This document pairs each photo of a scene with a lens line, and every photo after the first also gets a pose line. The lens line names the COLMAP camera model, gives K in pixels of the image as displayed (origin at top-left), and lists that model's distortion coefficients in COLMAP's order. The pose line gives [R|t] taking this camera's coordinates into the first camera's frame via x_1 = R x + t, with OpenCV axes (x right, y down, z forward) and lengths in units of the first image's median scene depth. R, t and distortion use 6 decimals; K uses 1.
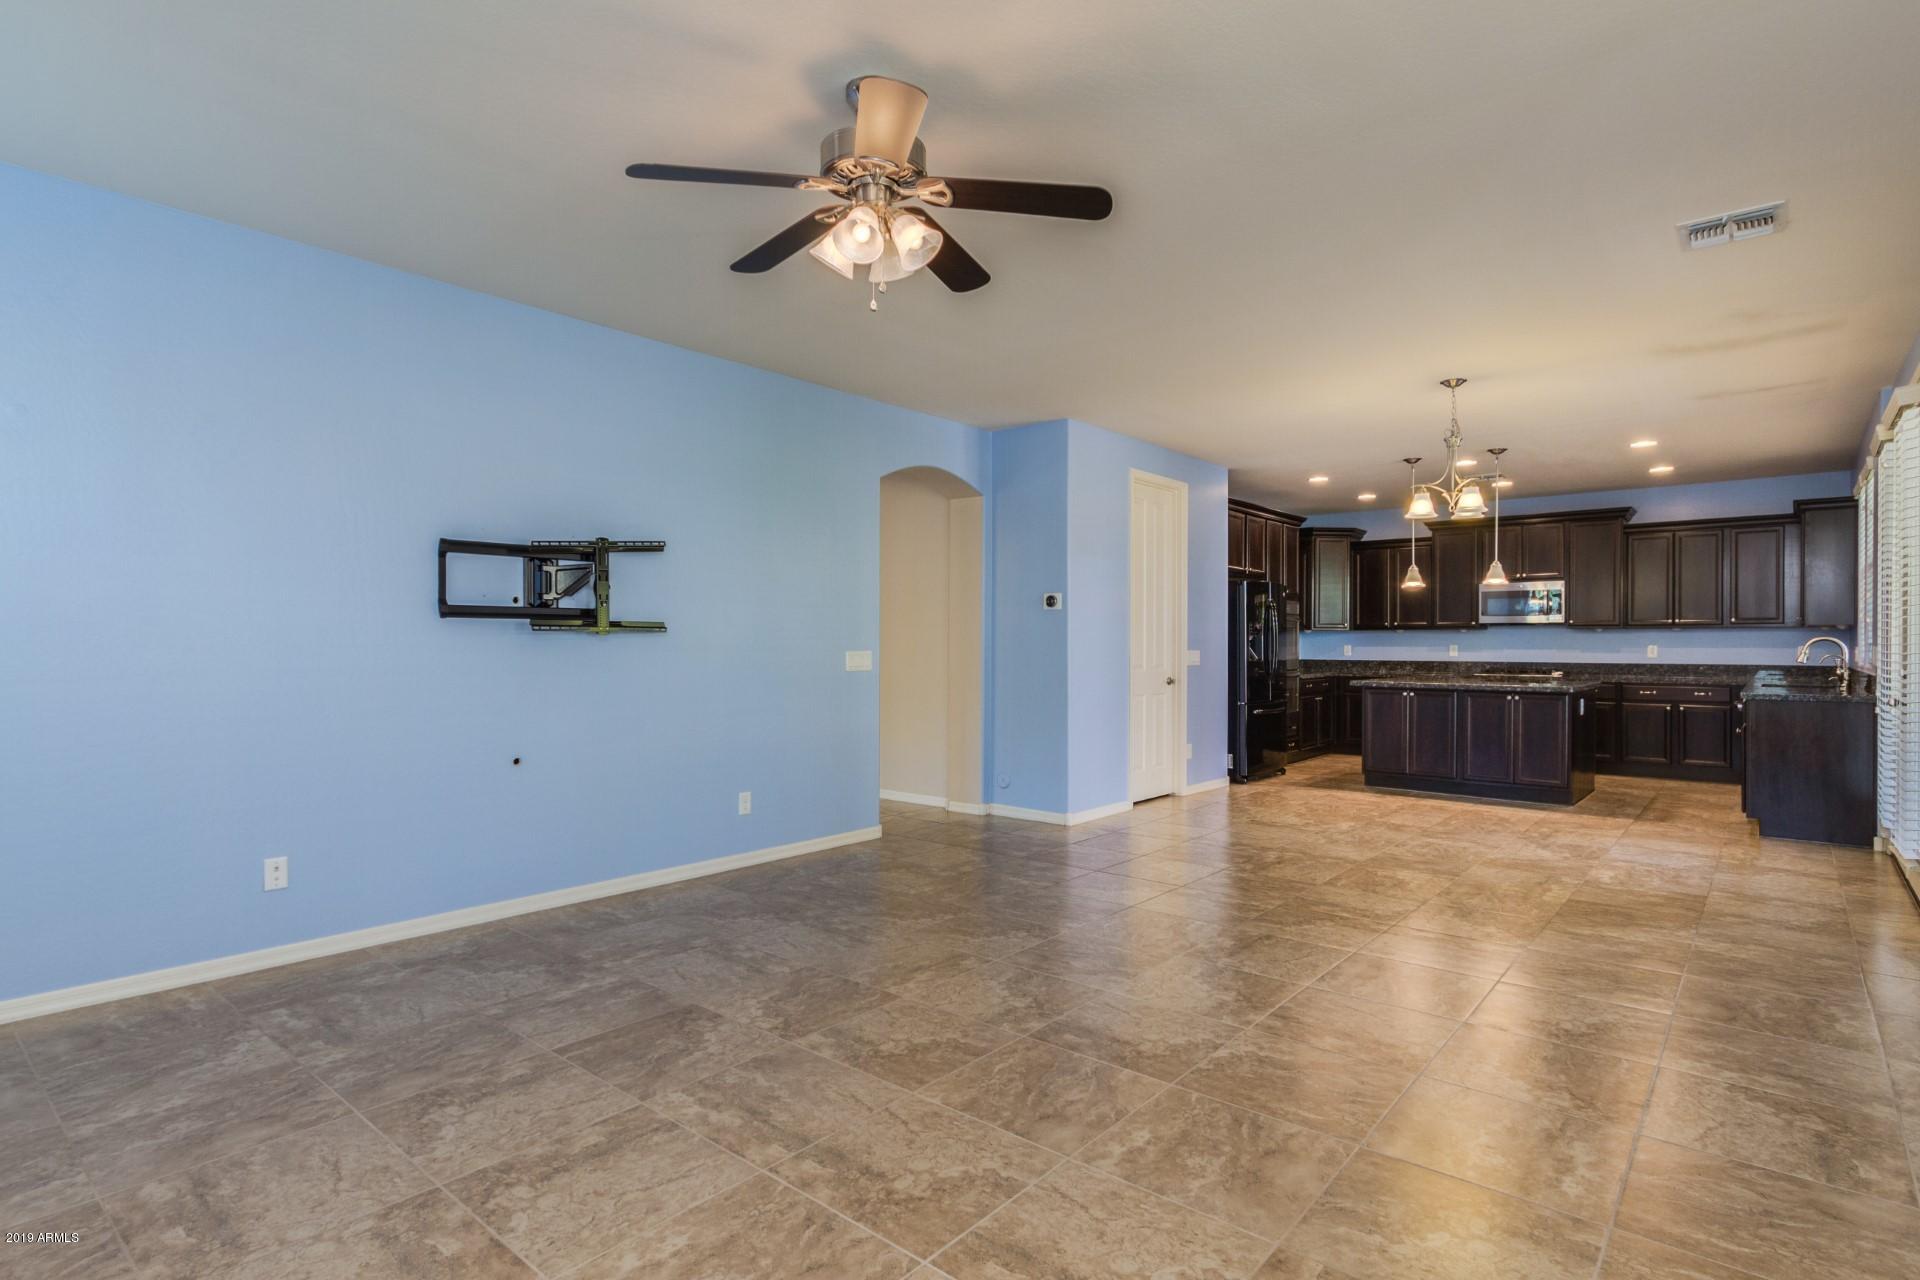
lens RADIAL K [[978.3, 0, 957.0], [0, 978.3, 646.4], [0, 0, 1]] dist [-0.004984, 0.000360]
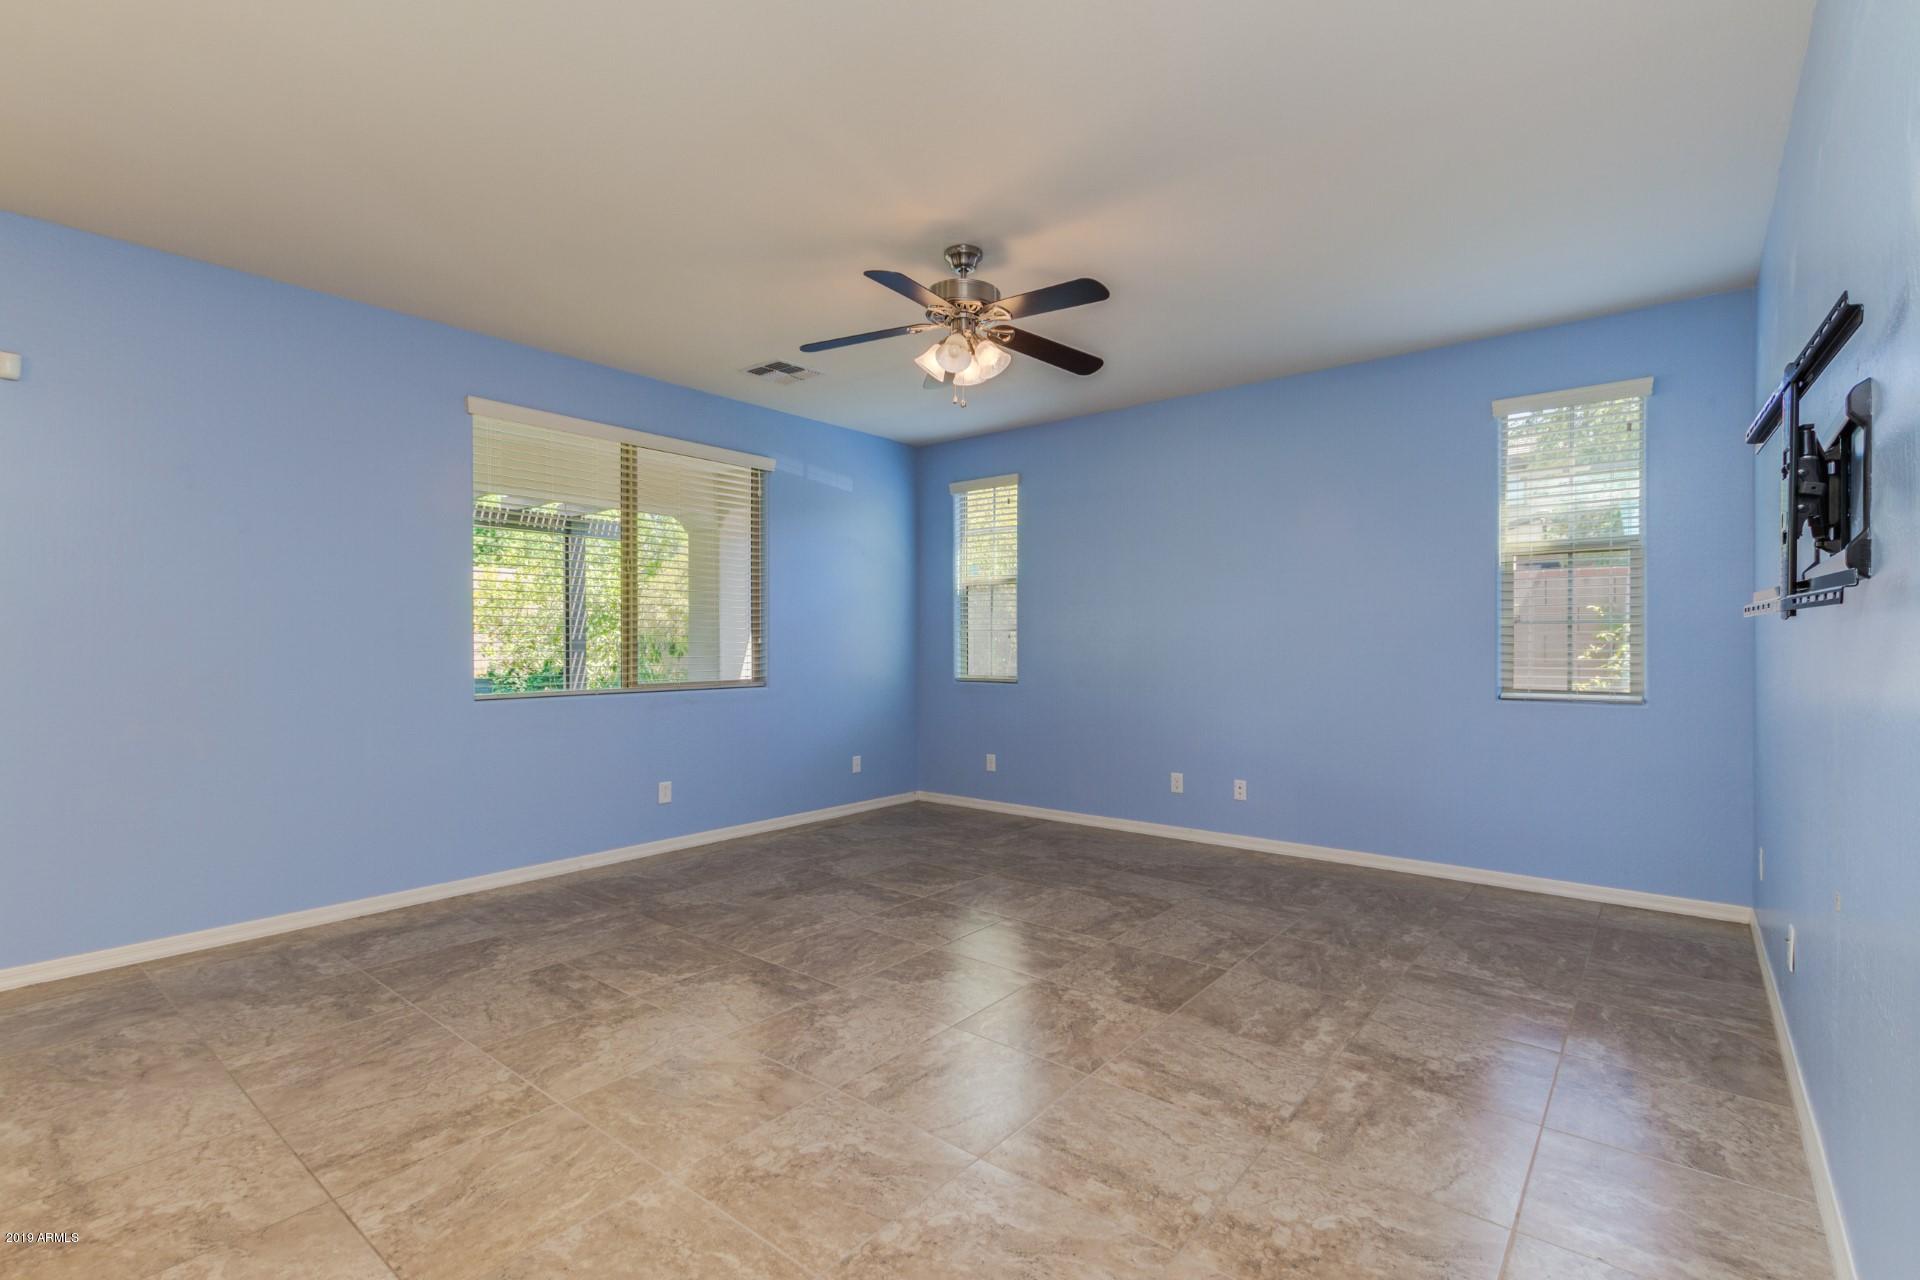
lens RADIAL K [[865.0, 0, 960.0], [0, 865.0, 640.0], [0, 0, 1]] dist [-0.000153, 0.000176]
pose [[-0.999674, -0.000783, -0.025532, -0.039970], [-0.000701, 0.999995, -0.003222, -0.003080], [0.025534, -0.003203, -0.999669, 1.840412]]
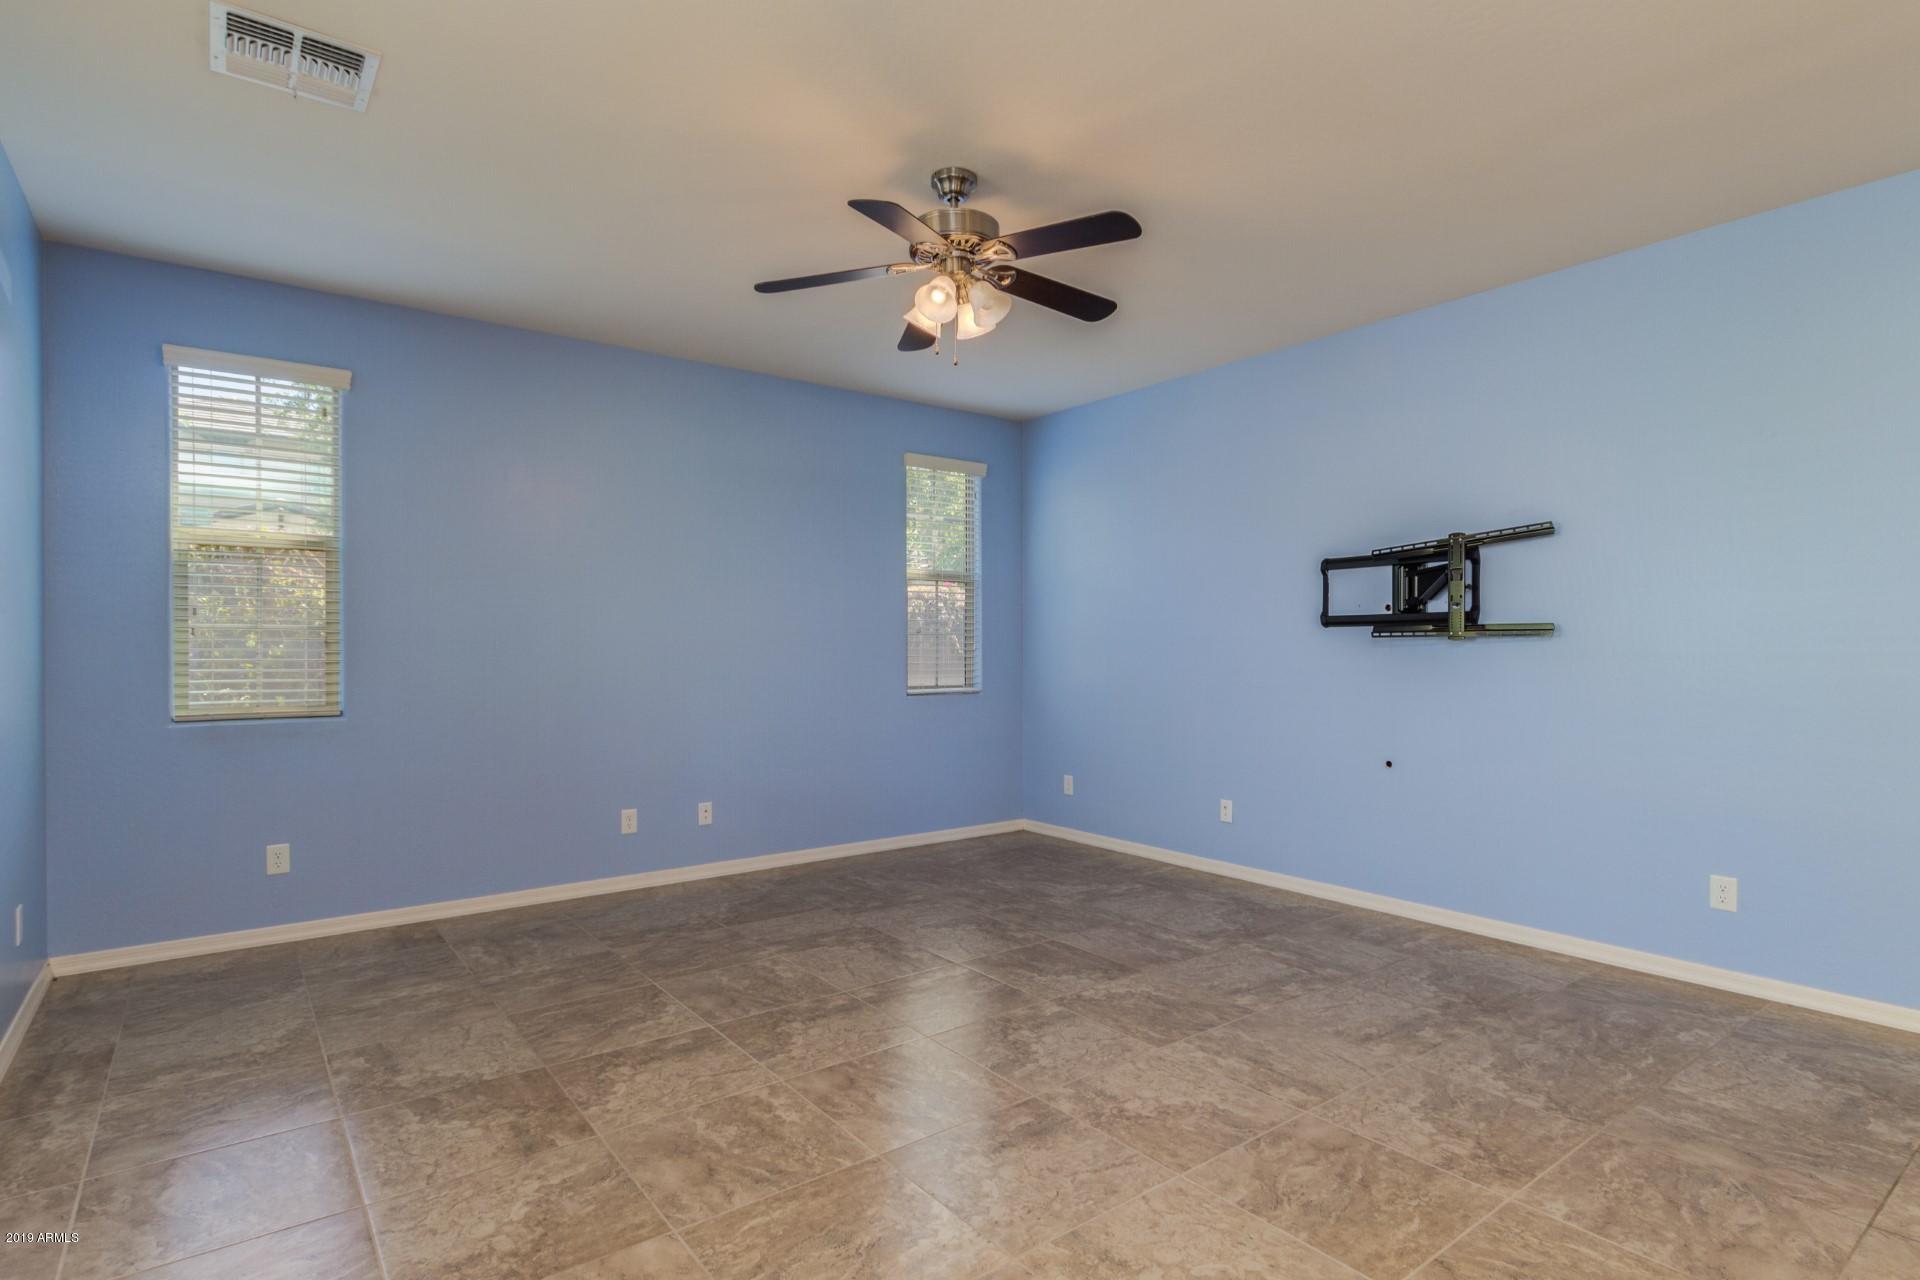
lens RADIAL K [[965.1, 0, 948.4], [0, 965.1, 661.7], [0, 0, 1]] dist [0.005028, 0.000872]
pose [[-0.224228, 0.013273, -0.974446, 0.851620], [-0.000536, 0.999905, 0.013743, -0.005585], [0.974536, 0.003603, -0.224200, 1.022014]]
